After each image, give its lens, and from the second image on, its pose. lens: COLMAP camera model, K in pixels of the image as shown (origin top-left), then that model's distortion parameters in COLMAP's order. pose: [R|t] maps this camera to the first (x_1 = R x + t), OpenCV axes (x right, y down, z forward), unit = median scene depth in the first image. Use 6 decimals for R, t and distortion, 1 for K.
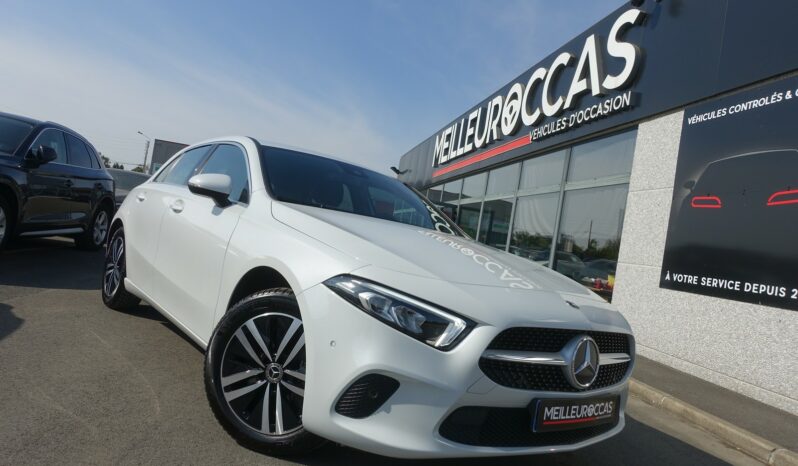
lens RADIAL K [[554.0, 0, 399.0], [0, 554.0, 233.0], [0, 0, 1]] dist [-0.001469, 0.000875]
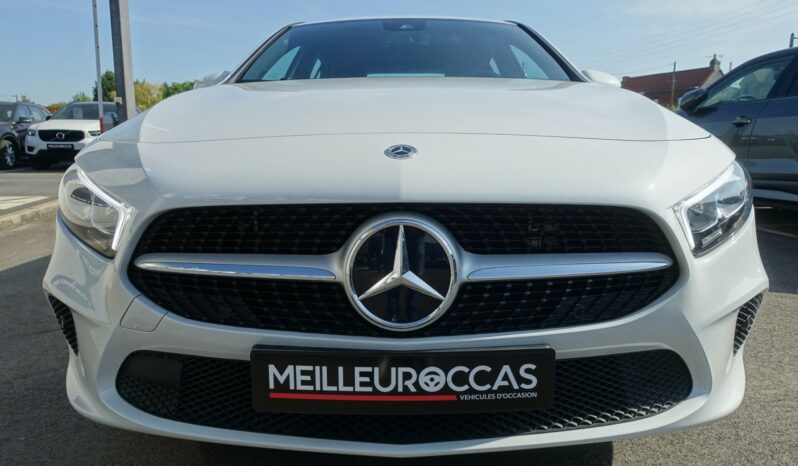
lens RADIAL K [[547.4, 0, 399.0], [0, 547.4, 233.0], [0, 0, 1]] dist [-0.008522, -0.001845]
pose [[0.760263, -0.085457, -0.643970, 0.650634], [0.146476, 0.988332, 0.041773, 0.191367], [0.632886, -0.126085, 0.763910, 0.697393]]
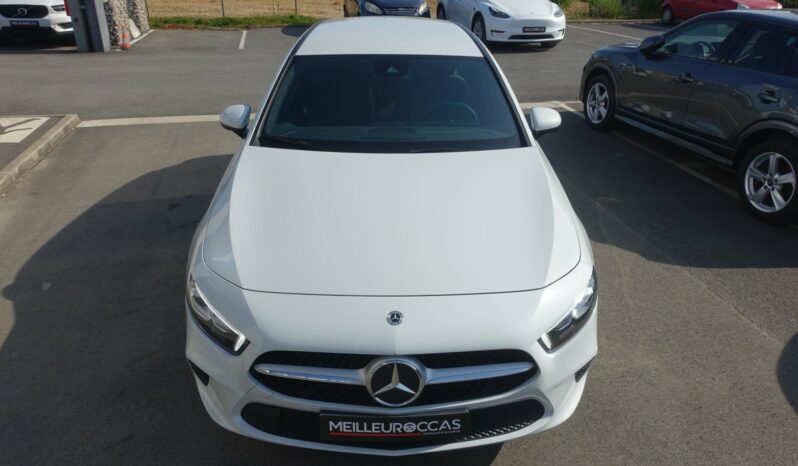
lens RADIAL K [[554.0, 0, 399.0], [0, 554.0, 233.0], [0, 0, 1]] dist [-0.001469, 0.000875]
pose [[0.787915, 0.095804, -0.608286, 0.903958], [0.131381, 0.938924, 0.318058, -0.290120], [0.601605, -0.330520, 0.727205, 0.451213]]
